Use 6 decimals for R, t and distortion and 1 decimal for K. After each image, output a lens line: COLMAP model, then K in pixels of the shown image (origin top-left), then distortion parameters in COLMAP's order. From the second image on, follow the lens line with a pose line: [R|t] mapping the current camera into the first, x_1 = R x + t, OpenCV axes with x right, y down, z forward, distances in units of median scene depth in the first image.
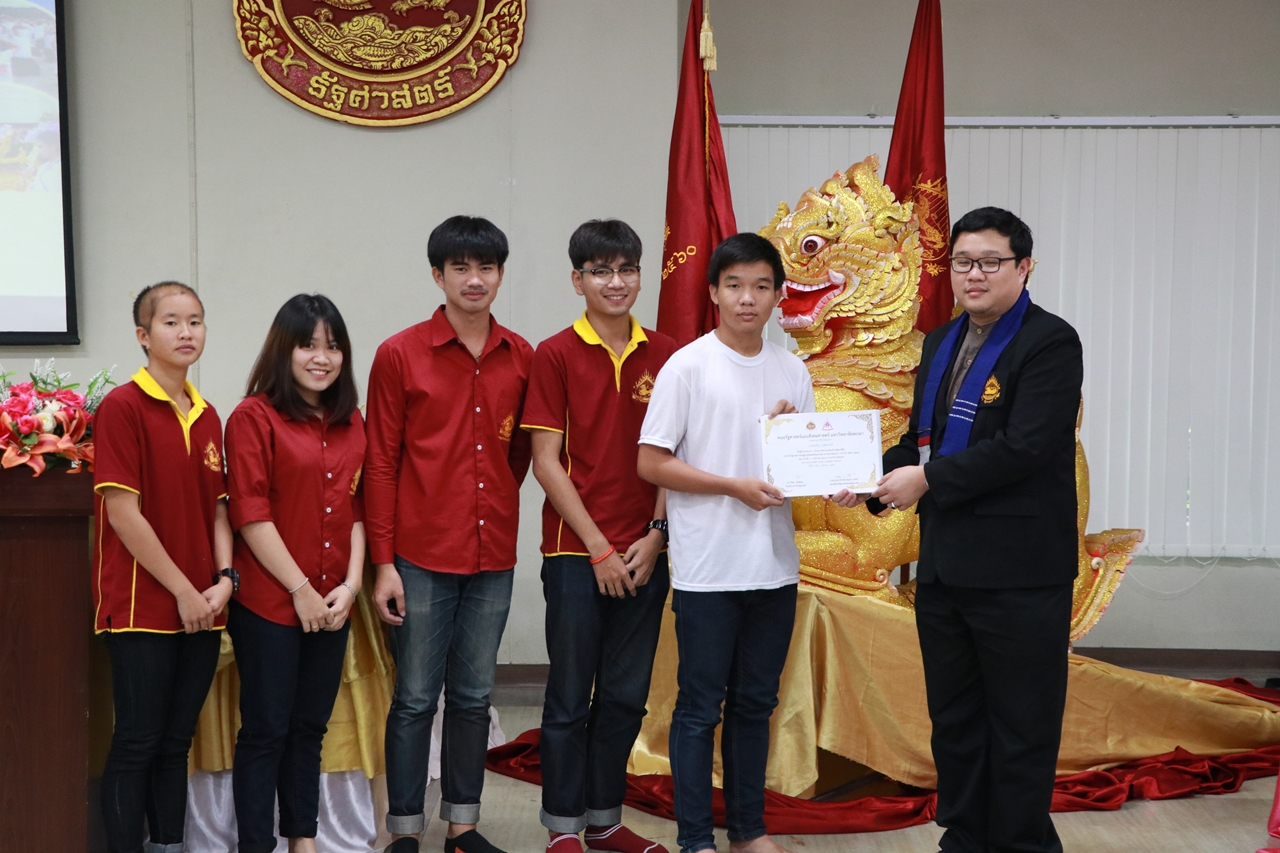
lens RADIAL K [[2494.4, 0, 636.0], [0, 2494.4, 453.9], [0, 0, 1]] dist [0.136975, 1.131749]
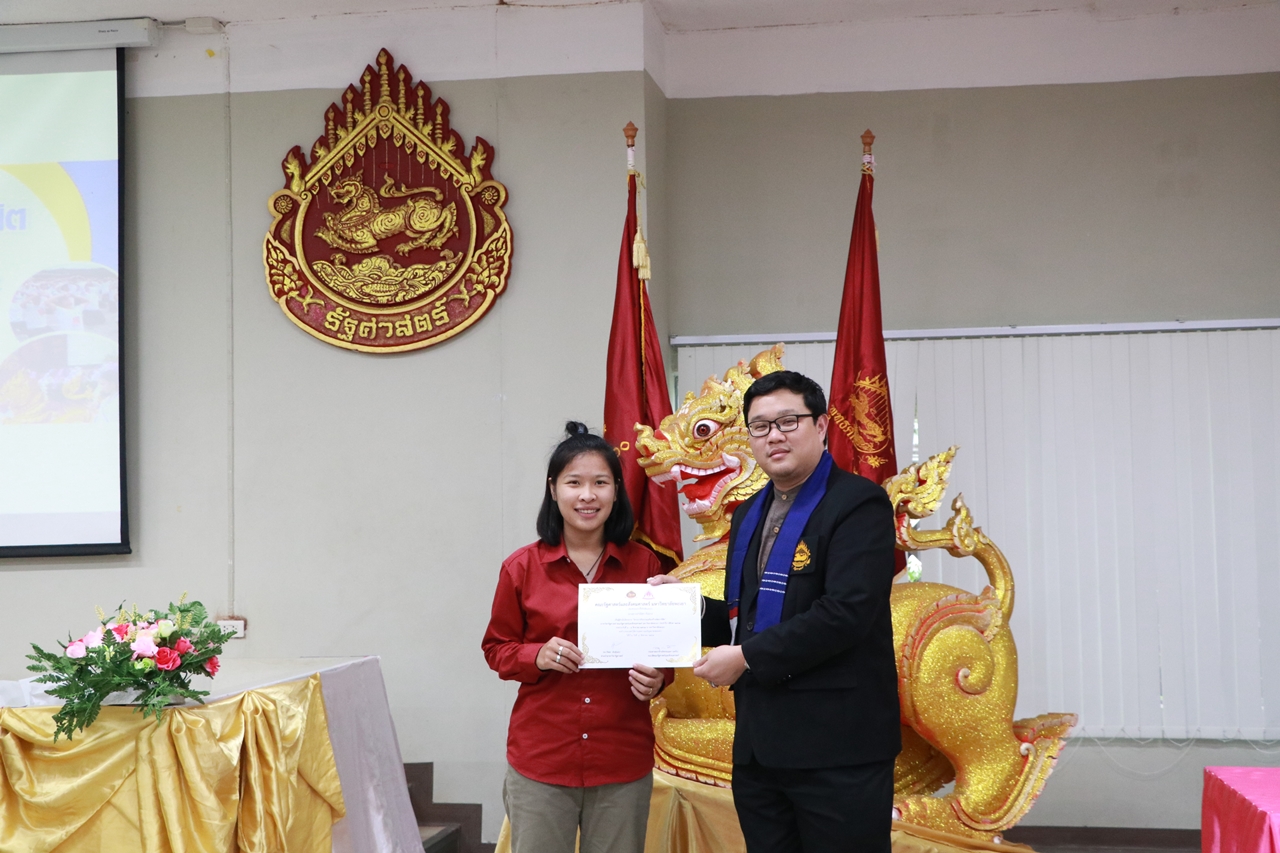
lens RADIAL K [[1669.7, 0, 645.5], [0, 1669.7, 443.3], [0, 0, 1]] dist [-0.034991, 0.370771]
pose [[0.986456, -0.031439, -0.160988, 0.132058], [0.010911, 0.991863, -0.126842, 0.005603], [0.163666, 0.123367, 0.978772, 0.293226]]
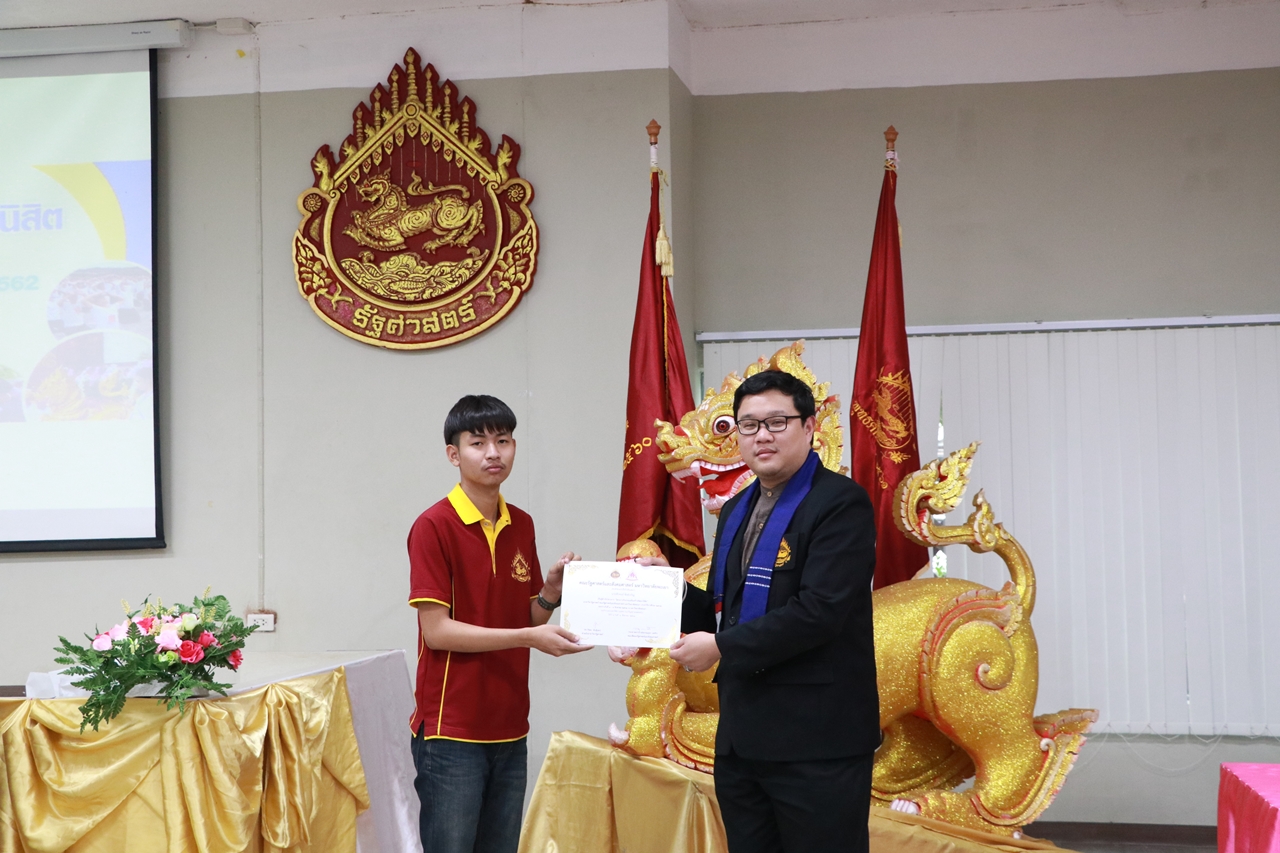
lens RADIAL K [[1669.7, 0, 645.5], [0, 1669.7, 443.3], [0, 0, 1]] dist [-0.034991, 0.370771]
pose [[0.982074, -0.031175, -0.185899, 0.140249], [0.008019, 0.992245, -0.124039, 0.005777], [0.188324, 0.120325, 0.974708, 0.290550]]
